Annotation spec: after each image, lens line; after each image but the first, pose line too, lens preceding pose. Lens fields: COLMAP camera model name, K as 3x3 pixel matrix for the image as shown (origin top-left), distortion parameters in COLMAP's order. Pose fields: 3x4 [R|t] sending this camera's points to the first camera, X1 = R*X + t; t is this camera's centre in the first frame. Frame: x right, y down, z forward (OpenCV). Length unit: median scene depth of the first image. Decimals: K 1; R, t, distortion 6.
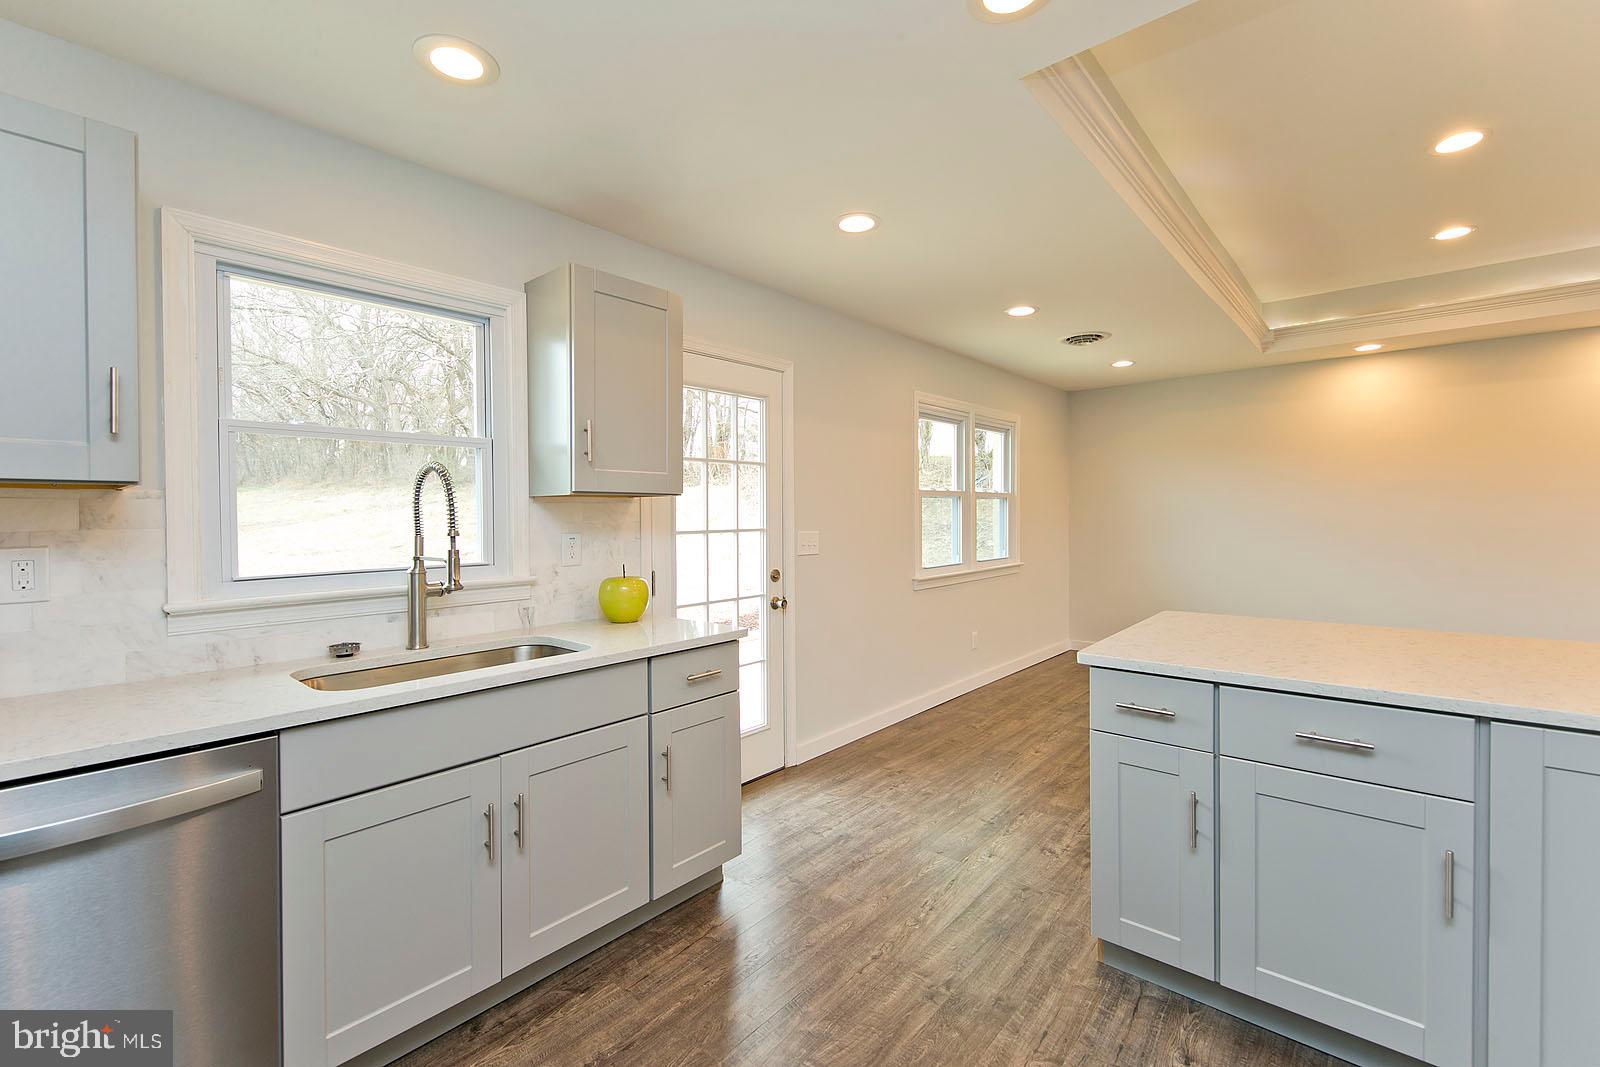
lens RADIAL K [[685.7, 0, 803.8], [0, 685.7, 518.9], [0, 0, 1]] dist [0.009178, -0.003531]
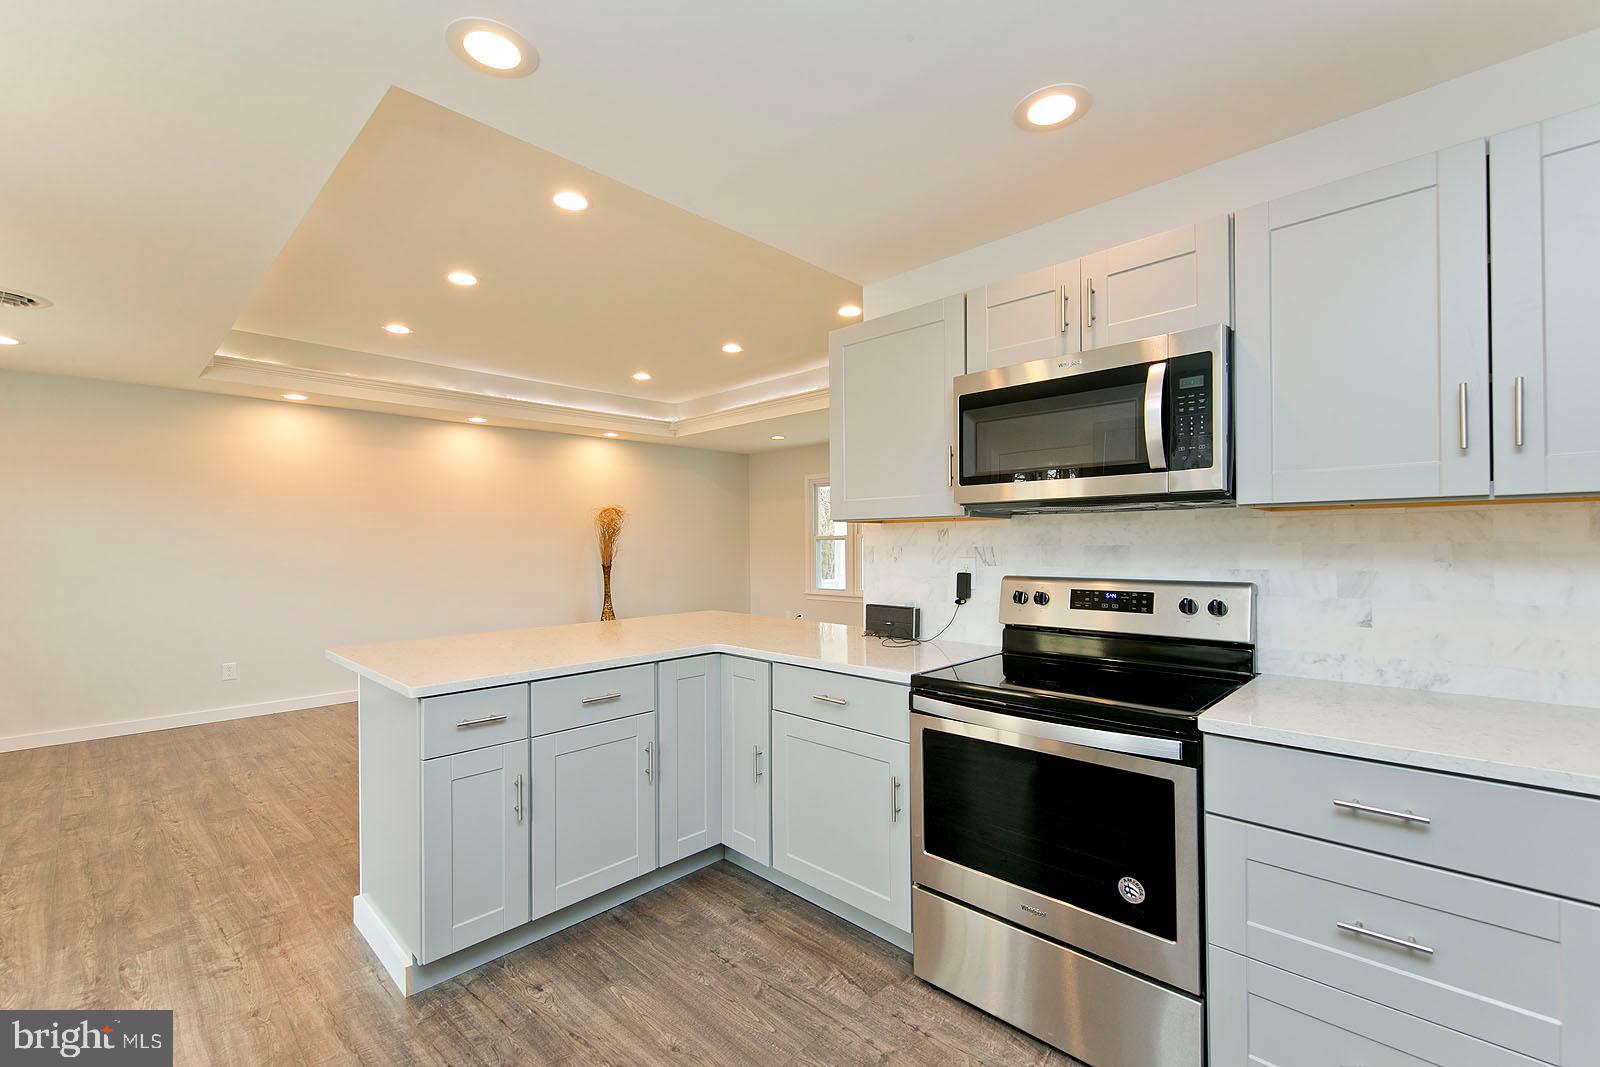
lens RADIAL K [[685.7, 0, 803.8], [0, 685.7, 539.5], [0, 0, 1]] dist [0.009178, -0.003531]
pose [[0.053097, 0.014973, 0.998477, -0.364916], [0.011442, 0.999813, -0.015602, 0.002996], [-0.998524, 0.012253, 0.052916, 0.247327]]
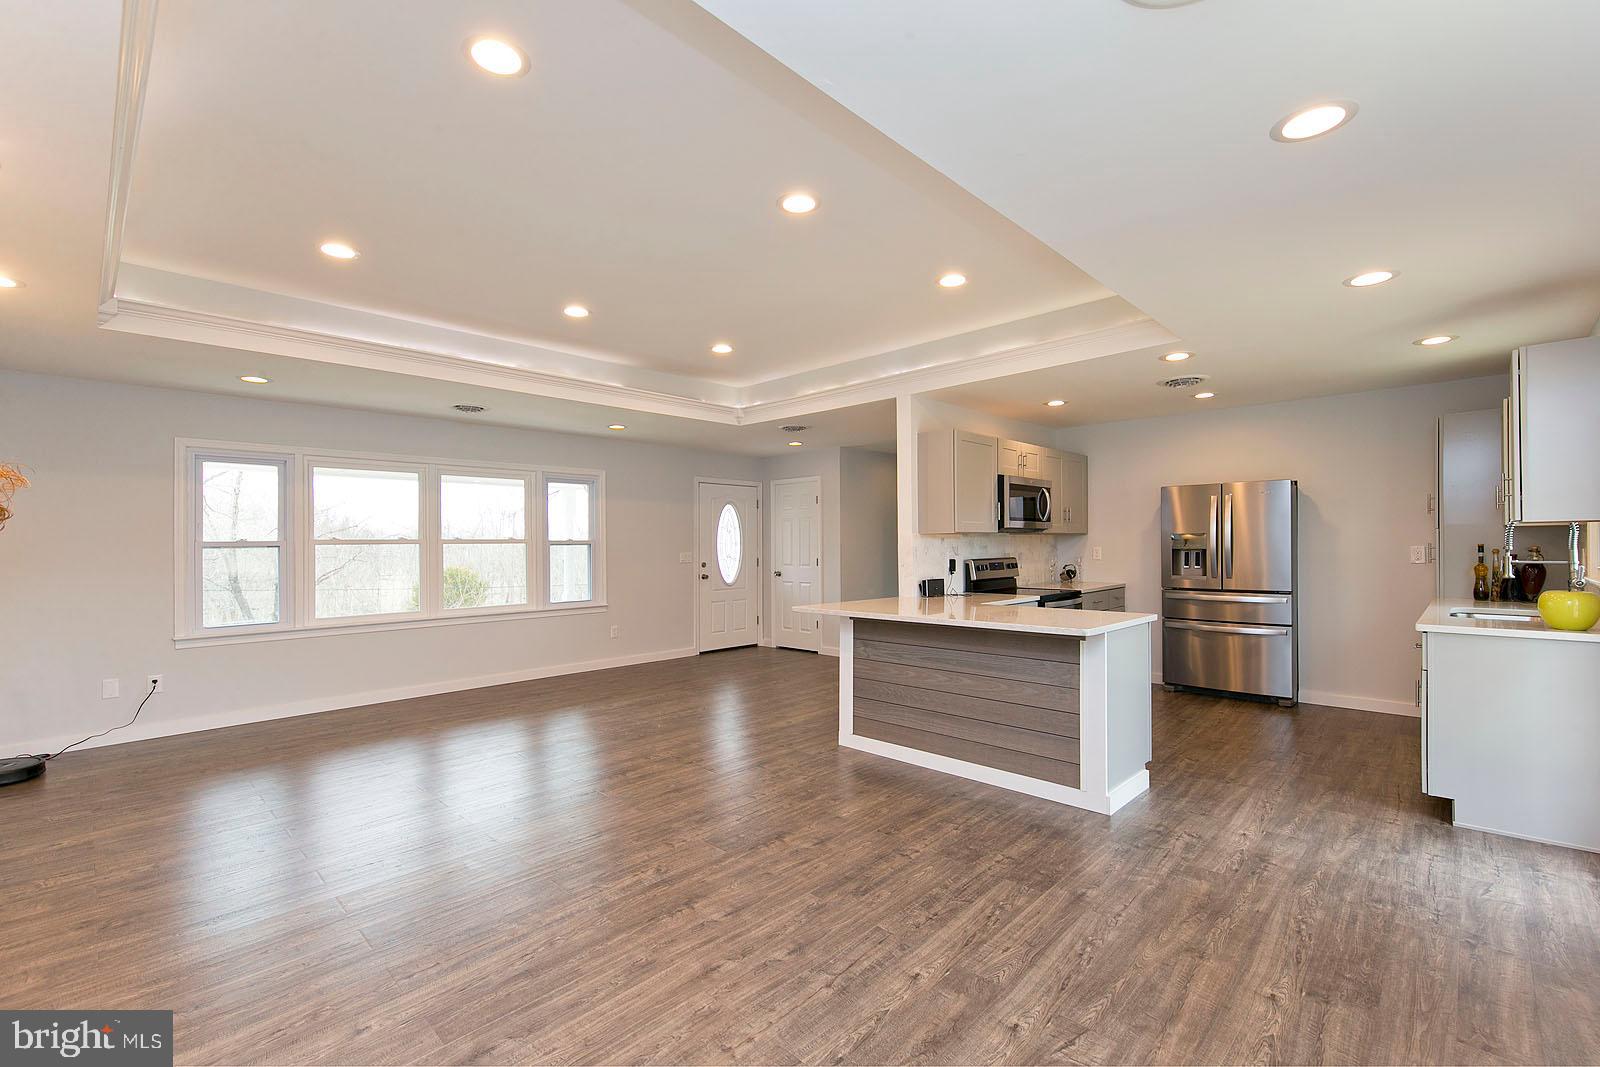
lens RADIAL K [[685.7, 0, 794.0], [0, 685.7, 538.3], [0, 0, 1]] dist [0.009178, -0.003531]
pose [[-0.997730, 0.020474, 0.064151, 0.834519], [0.020294, 0.999788, -0.003465, -0.024073], [-0.064208, -0.002155, -0.997934, 1.946659]]
